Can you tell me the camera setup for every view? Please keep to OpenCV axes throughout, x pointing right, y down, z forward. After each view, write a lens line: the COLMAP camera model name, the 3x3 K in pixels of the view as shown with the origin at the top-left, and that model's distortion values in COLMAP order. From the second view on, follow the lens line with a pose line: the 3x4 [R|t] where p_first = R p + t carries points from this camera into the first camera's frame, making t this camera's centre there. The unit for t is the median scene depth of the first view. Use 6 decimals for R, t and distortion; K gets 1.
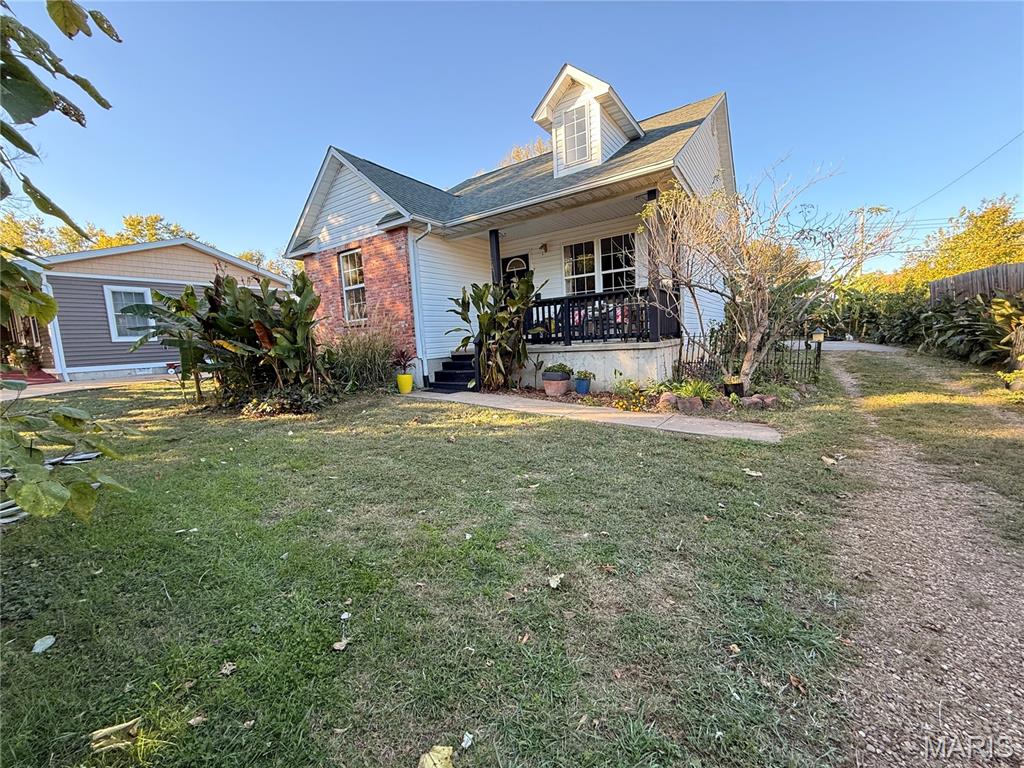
lens RADIAL K [[406.9, 0, 508.0], [0, 406.9, 386.1], [0, 0, 1]] dist [-0.000790, 0.000770]
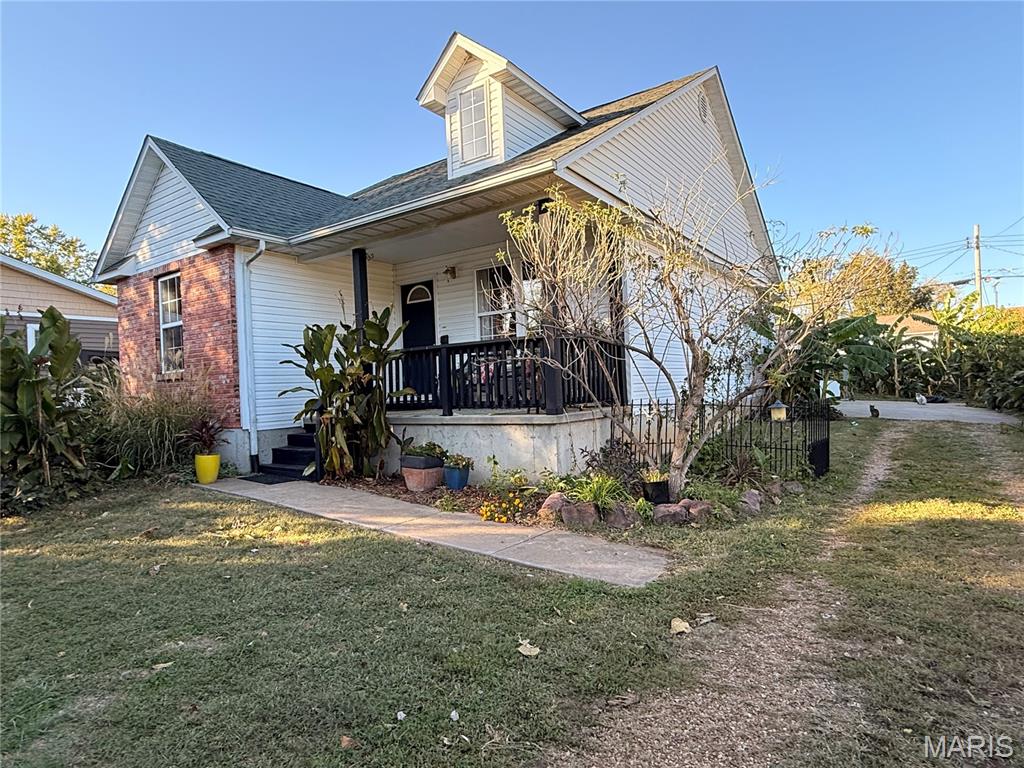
lens RADIAL K [[583.7, 0, 513.7], [0, 583.7, 383.1], [0, 0, 1]] dist [0.002693, -0.002009]
pose [[0.999702, 0.012849, -0.020777, 0.266988], [-0.015238, 0.992745, -0.119268, -0.037490], [0.019094, 0.119549, 0.992645, 0.029152]]
